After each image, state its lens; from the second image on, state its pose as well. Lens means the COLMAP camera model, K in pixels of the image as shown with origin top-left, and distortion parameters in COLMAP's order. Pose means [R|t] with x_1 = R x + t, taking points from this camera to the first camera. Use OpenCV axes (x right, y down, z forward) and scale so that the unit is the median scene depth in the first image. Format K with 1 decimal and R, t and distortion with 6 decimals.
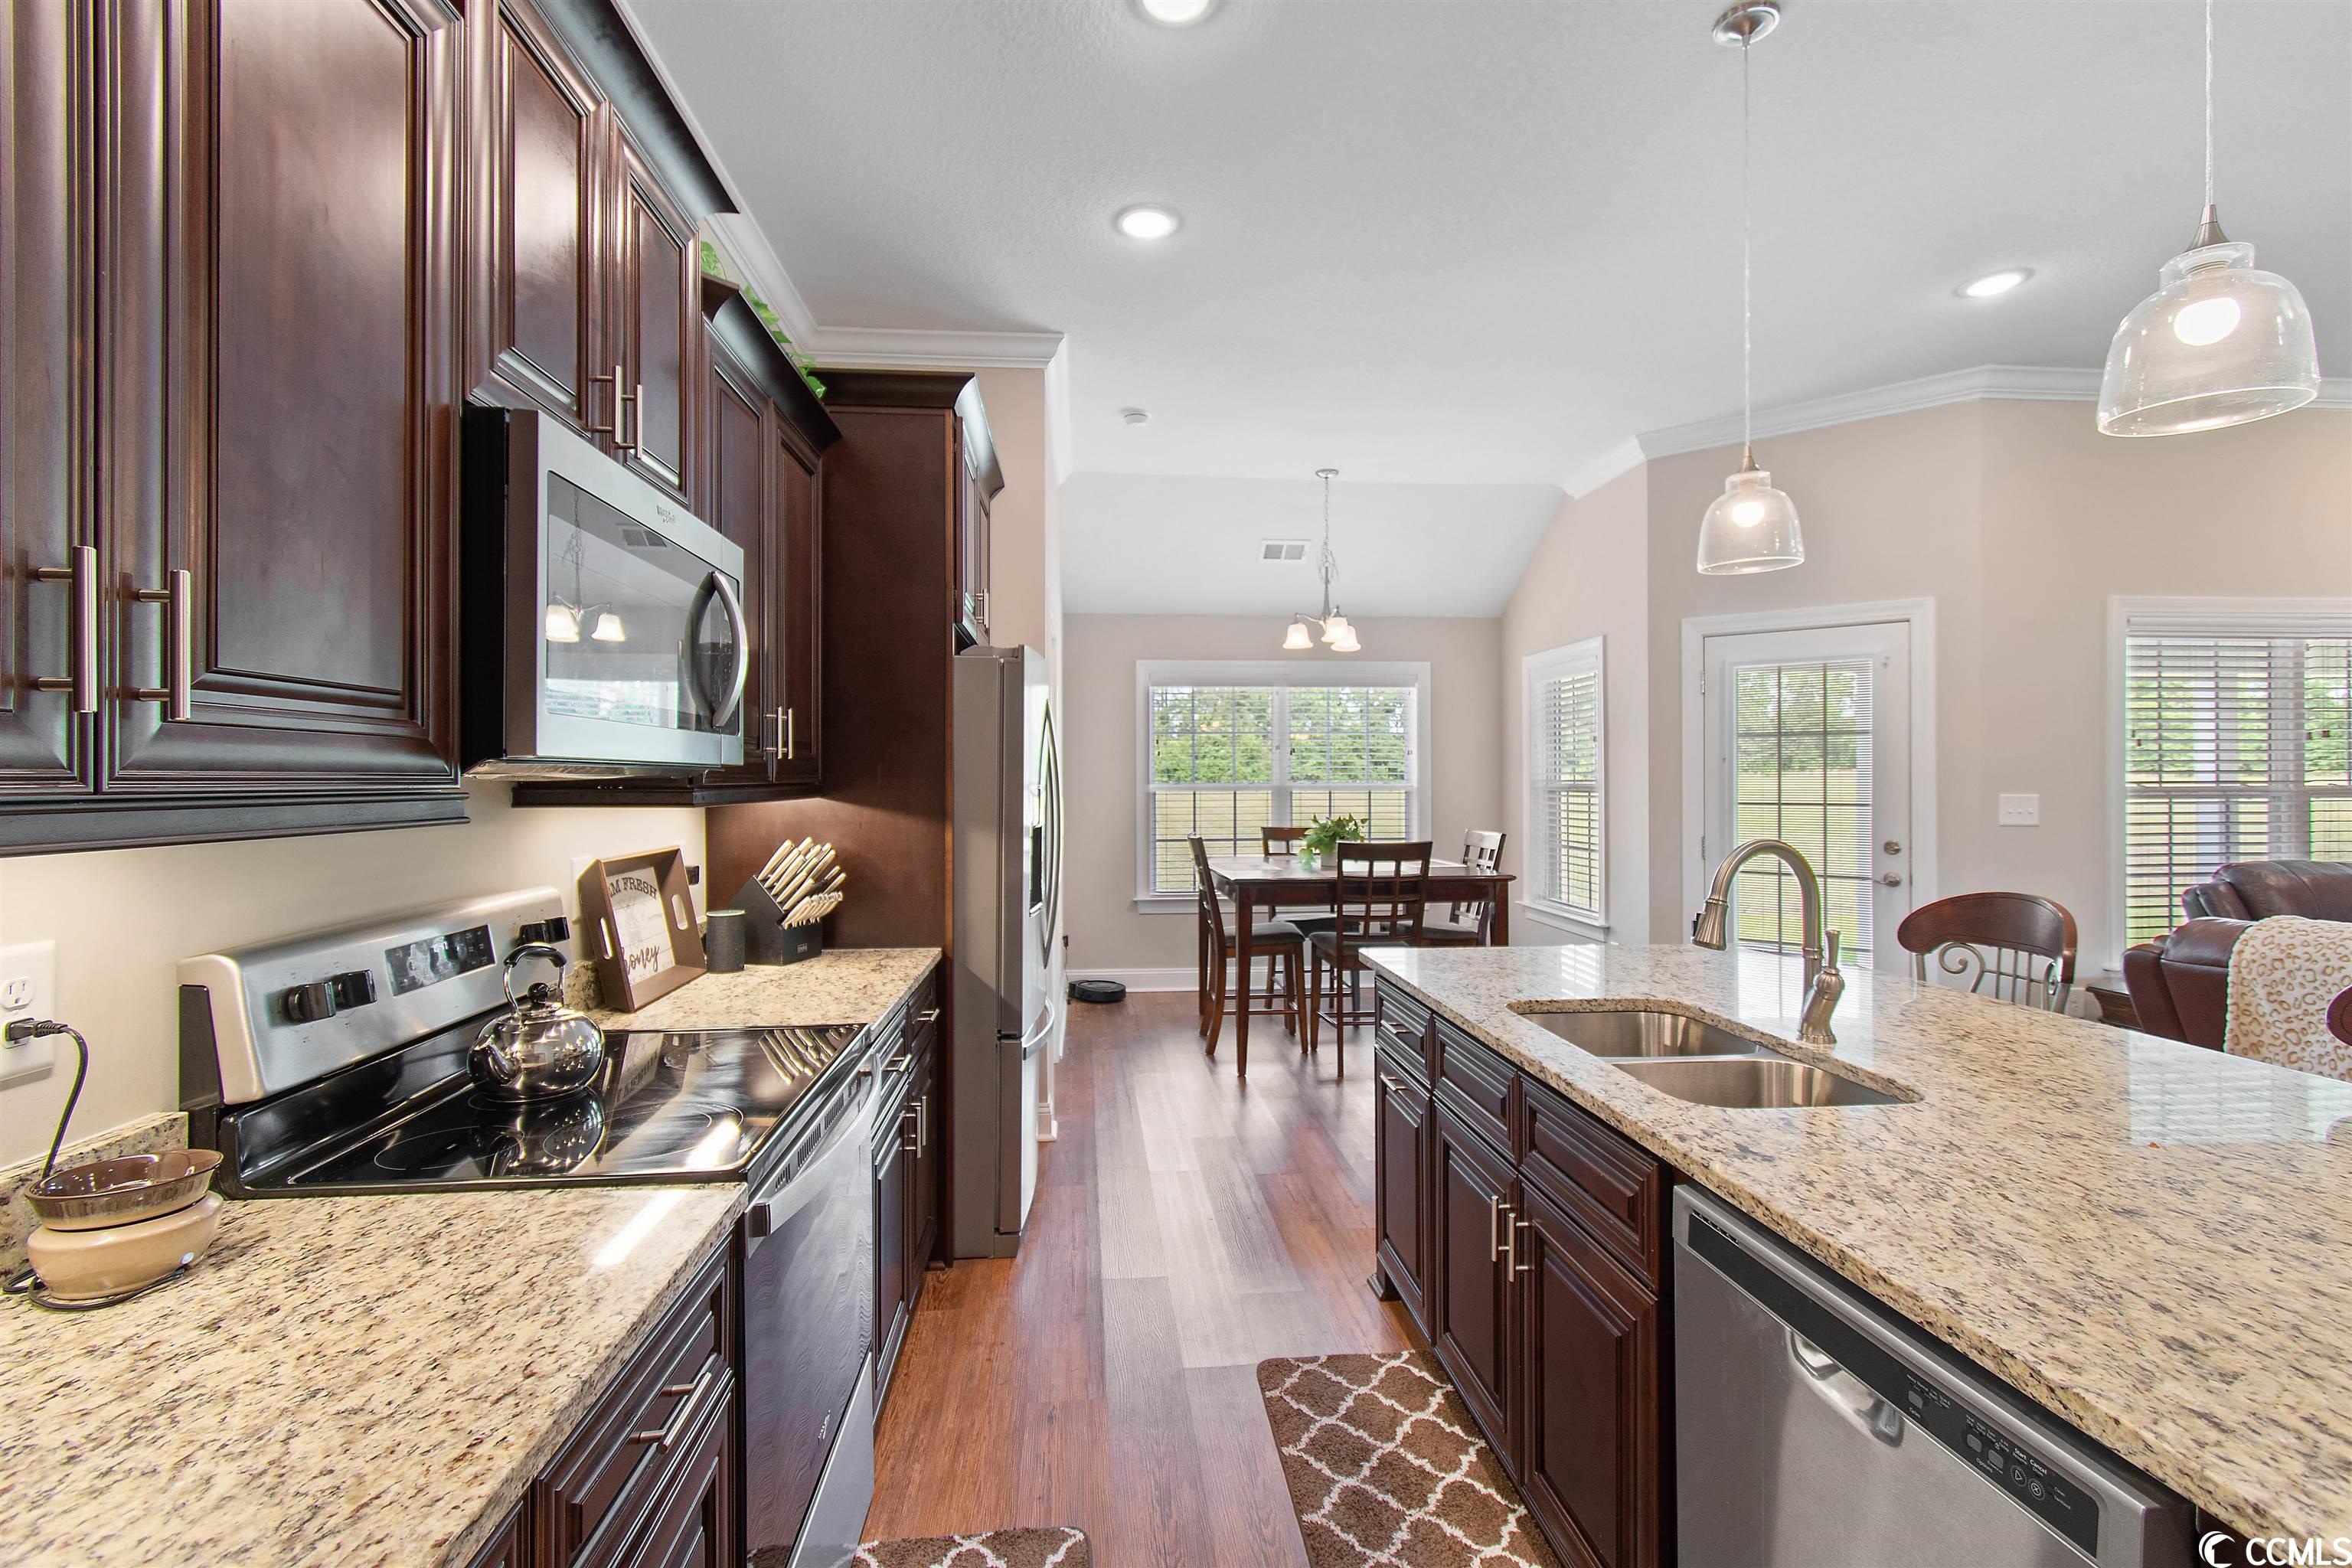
lens RADIAL K [[1048.0, 0, 1187.1], [0, 1048.0, 778.8], [0, 0, 1]] dist [0.005349, -0.001096]
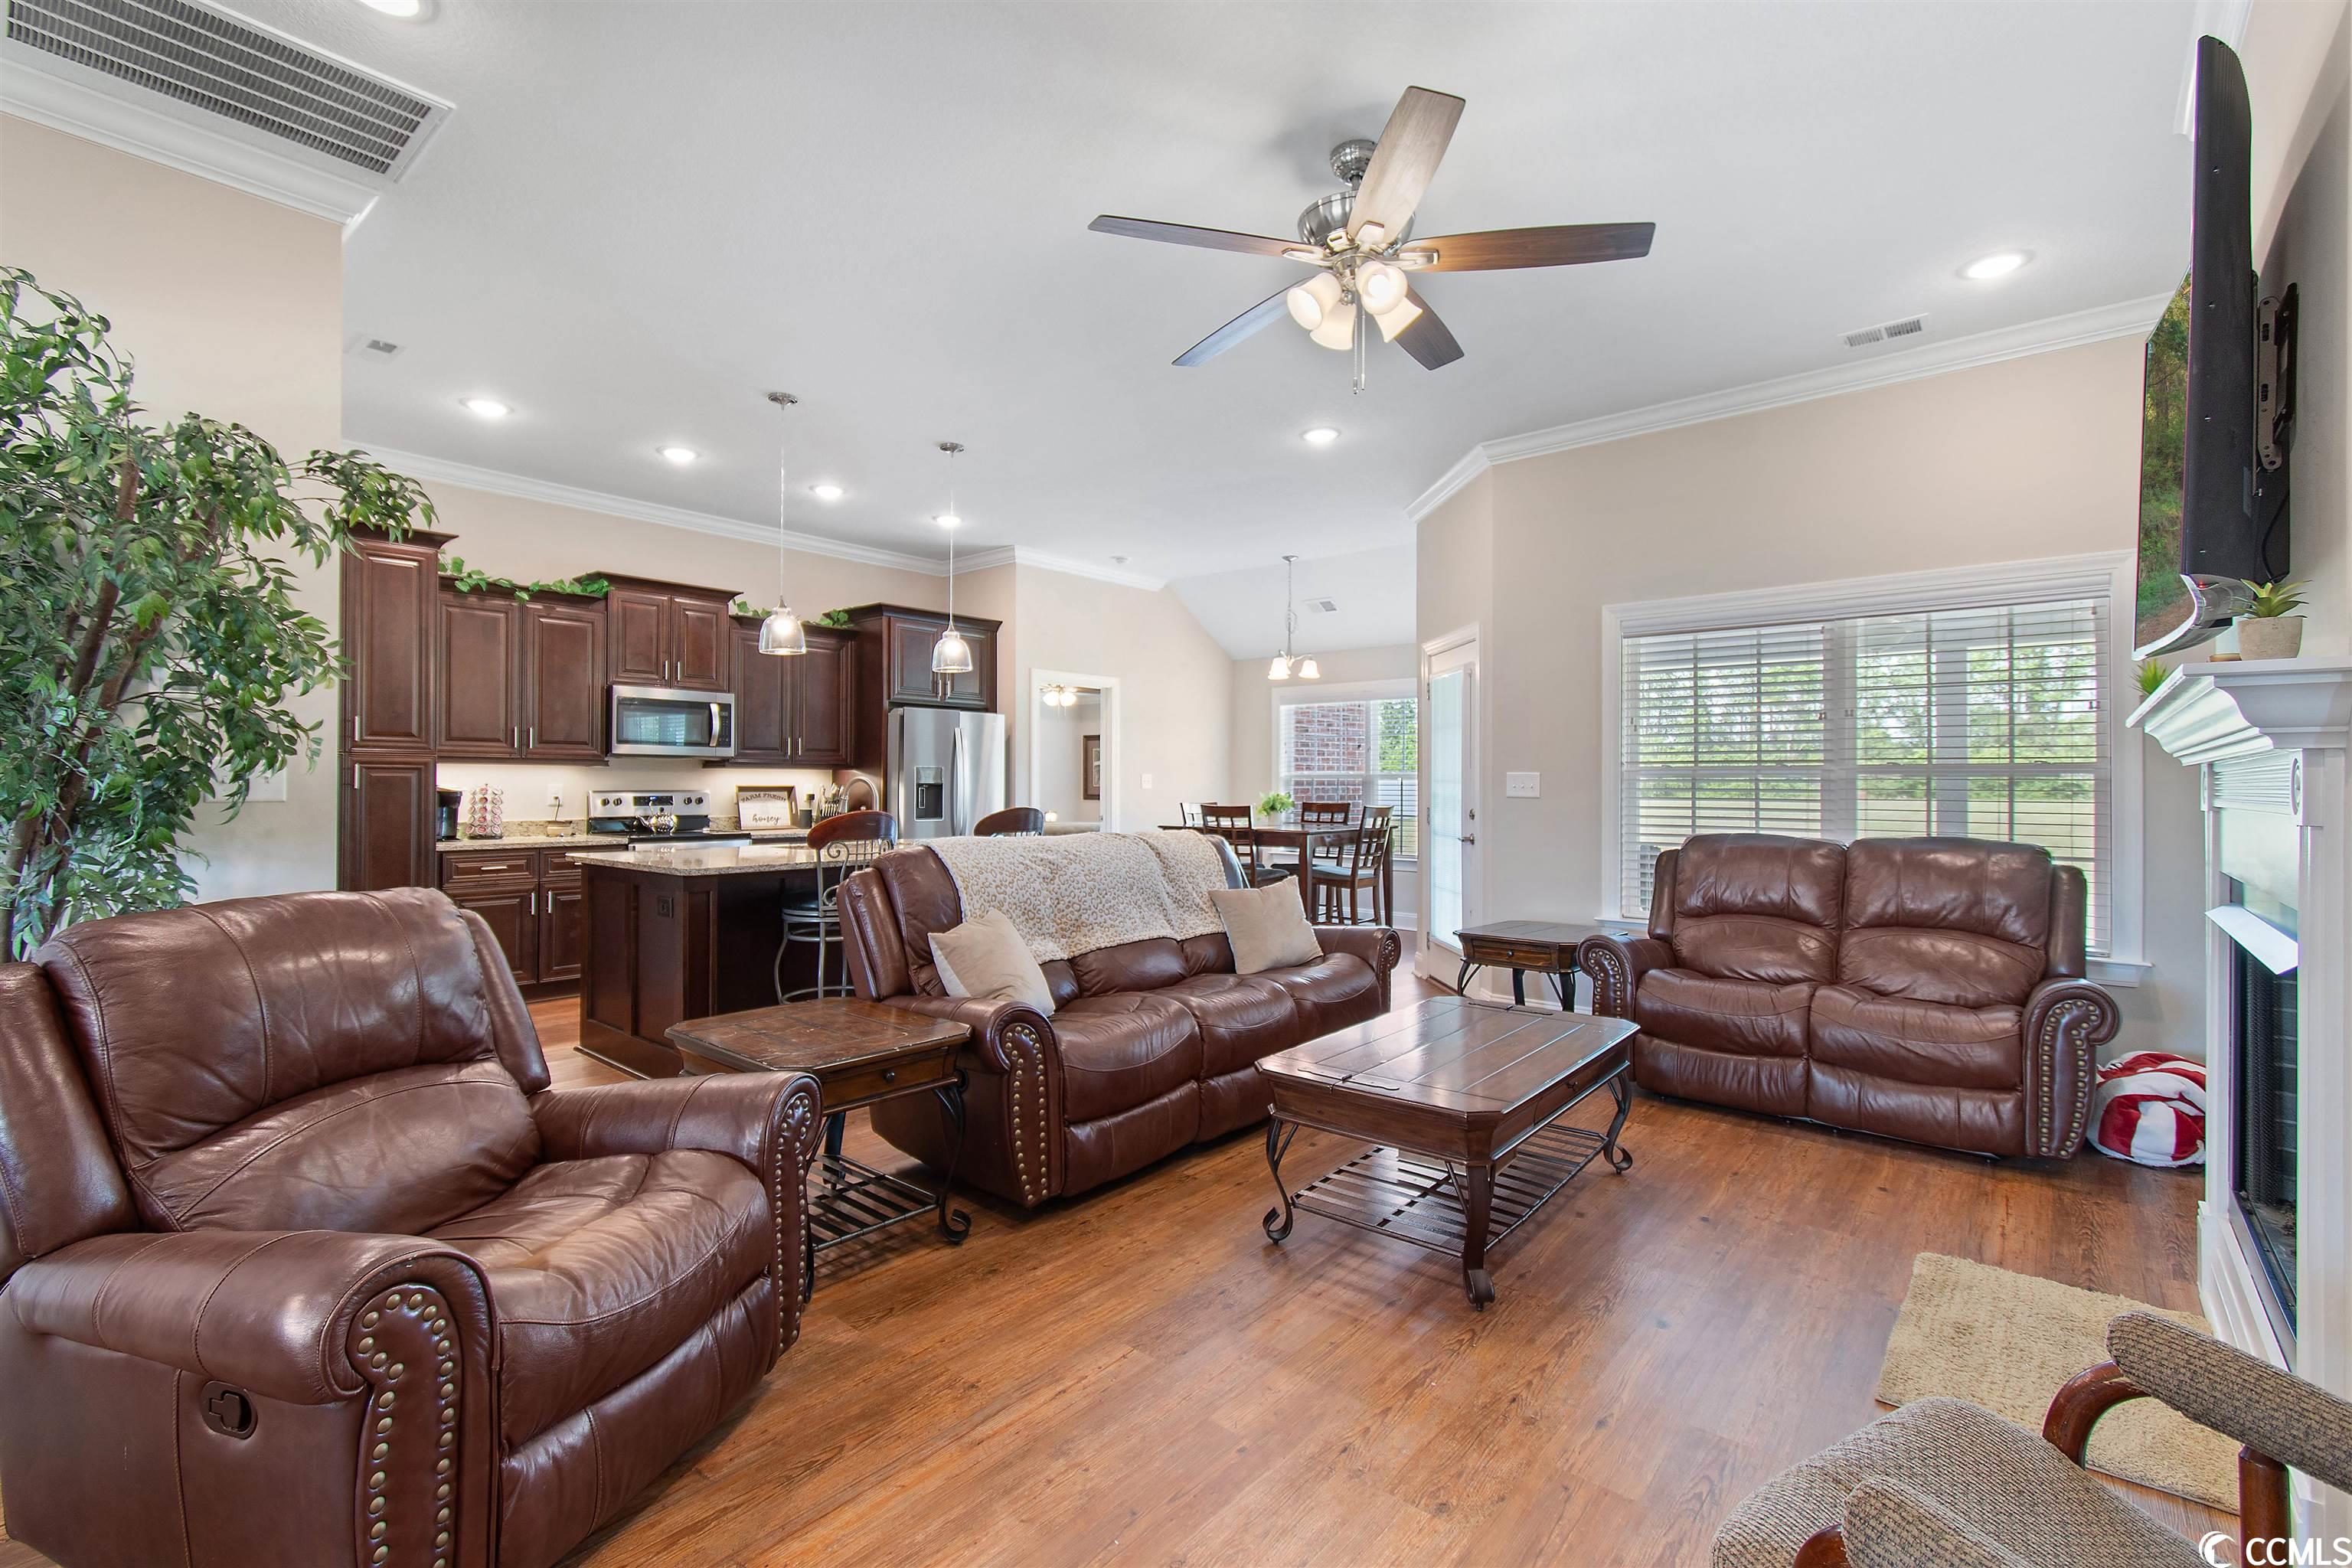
lens RADIAL K [[1048.0, 0, 1164.1], [0, 1048.0, 779.8], [0, 0, 1]] dist [0.005349, -0.001096]
pose [[0.697496, 0.002275, -0.716585, 1.250314], [-0.006388, 0.999975, -0.003043, 0.027298], [0.716560, 0.006700, 0.697493, -0.165816]]
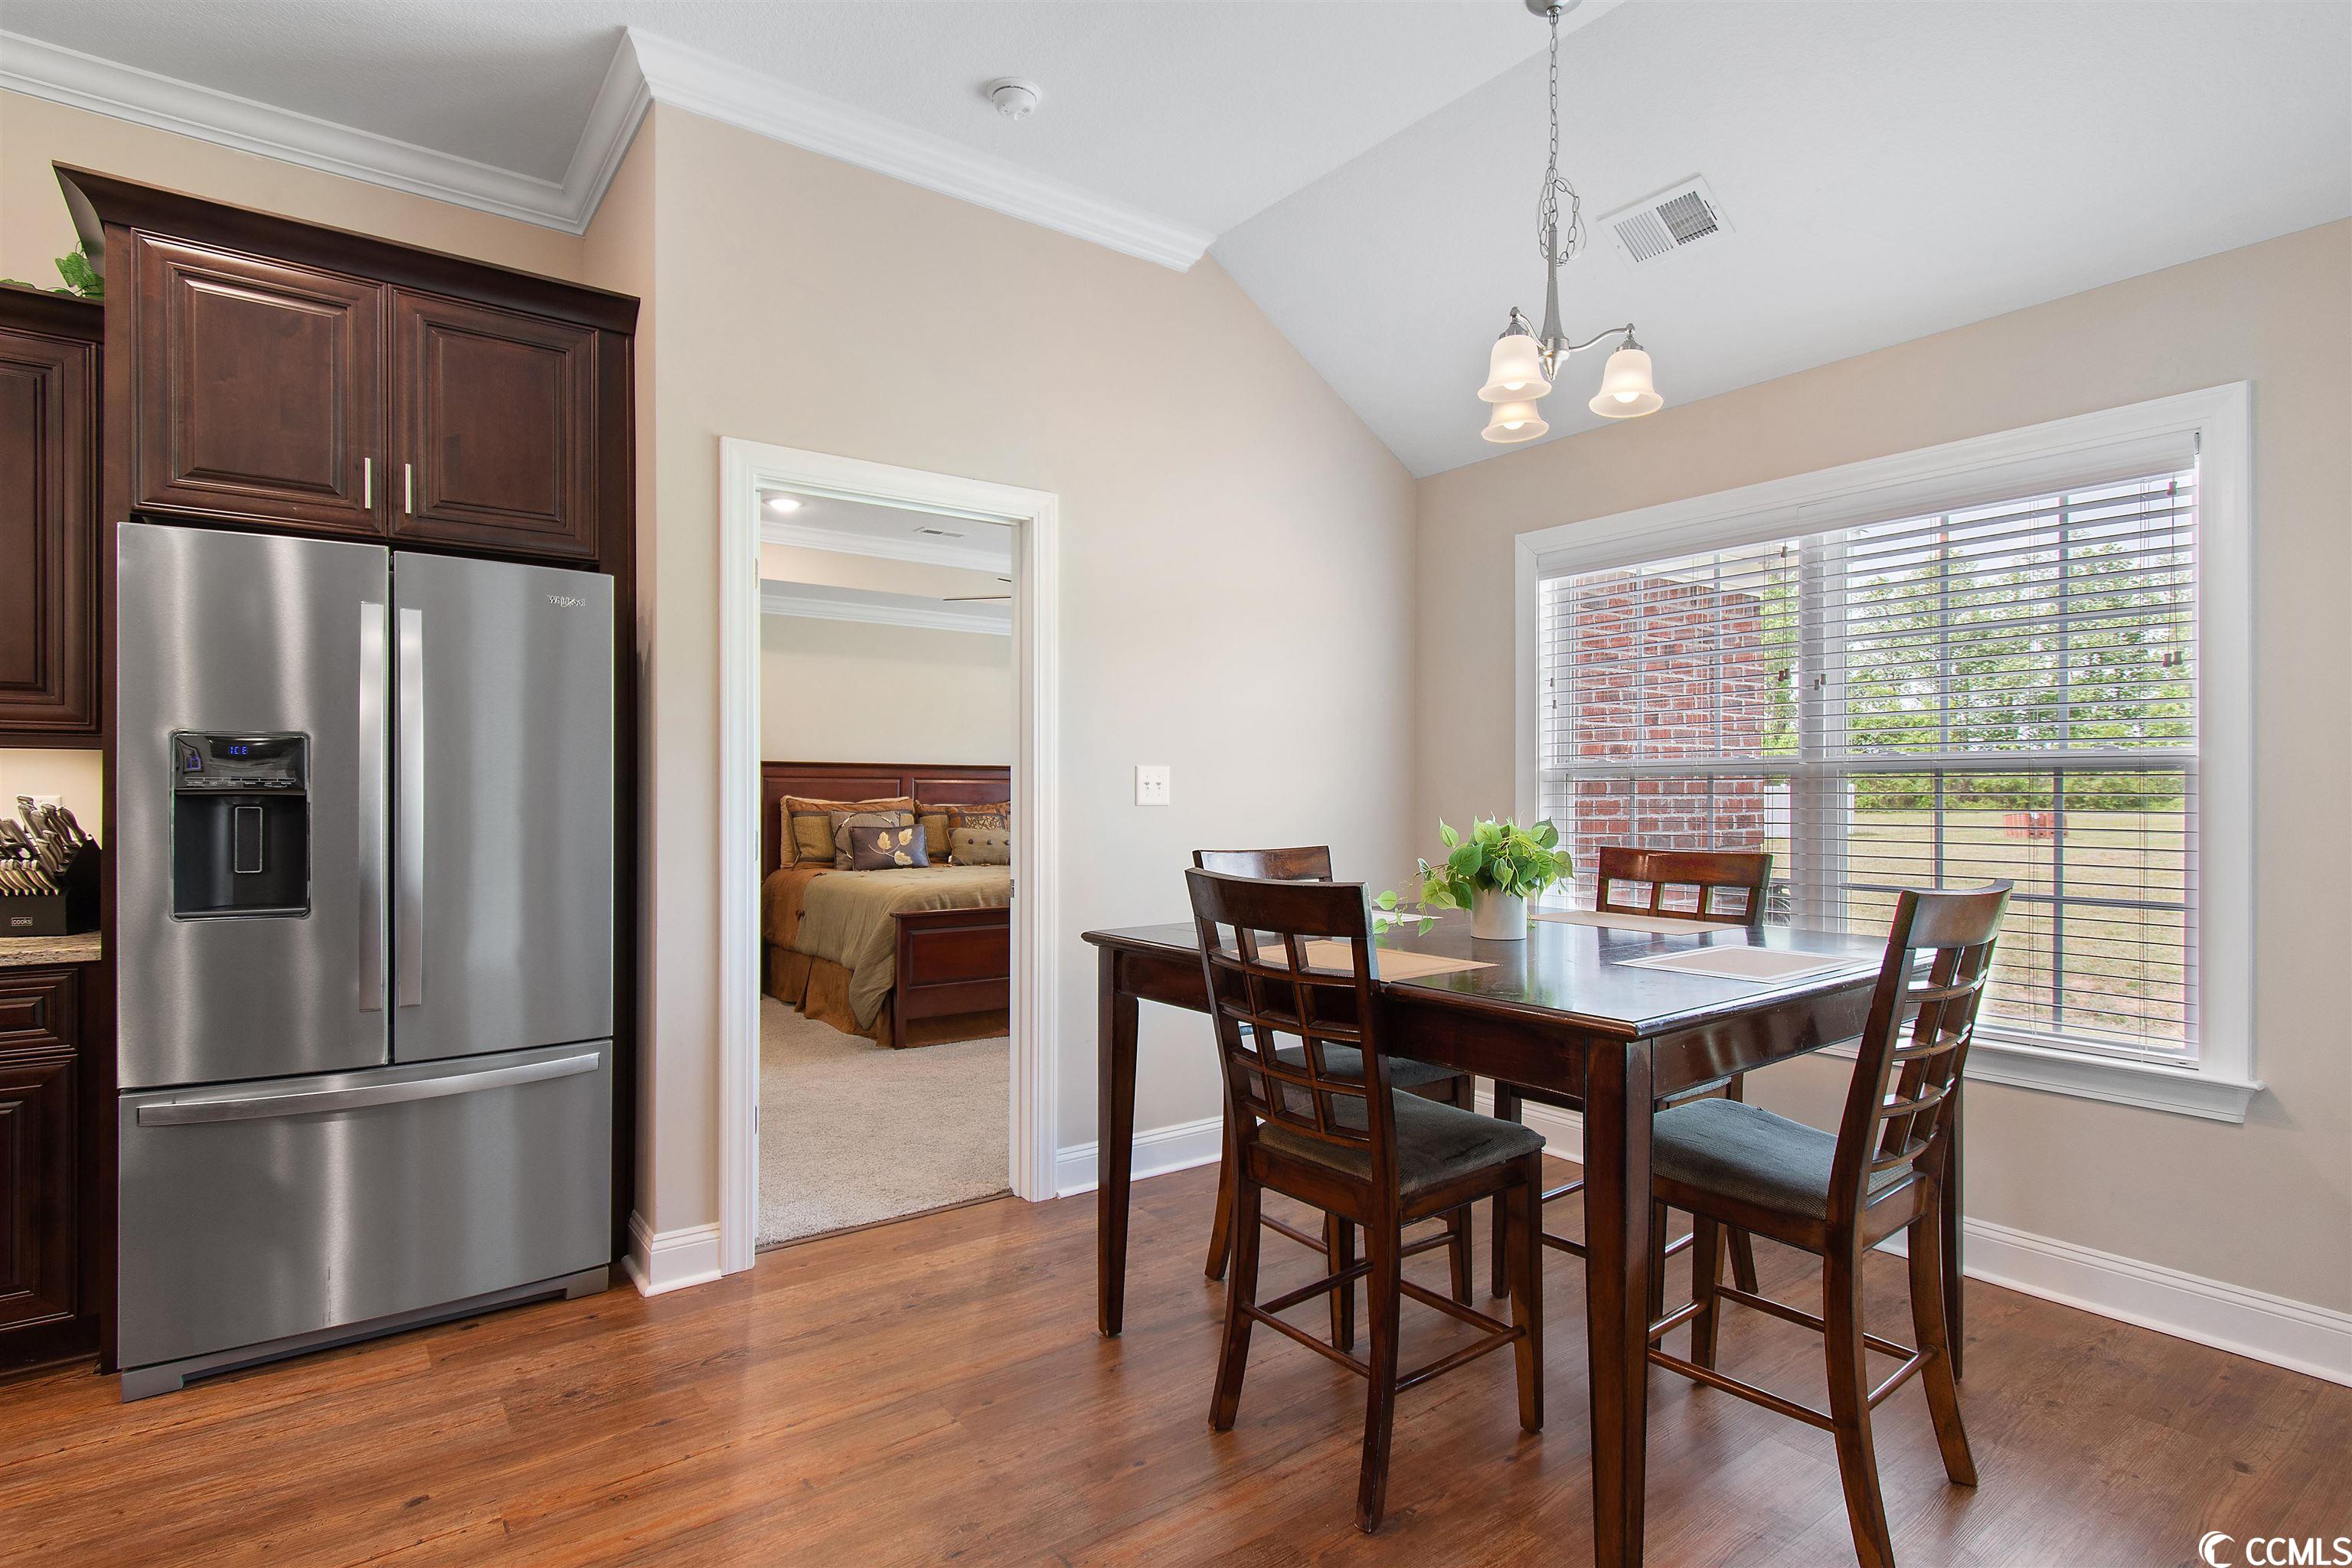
lens RADIAL K [[1170.4, 0, 1178.2], [0, 1170.4, 790.9], [0, 0, 1]] dist [0.024552, 0.001313]
pose [[0.528414, 0.006587, -0.848961, 0.540717], [-0.002898, 0.999978, 0.005955, 0.024312], [0.848982, -0.000686, 0.528422, 0.736109]]
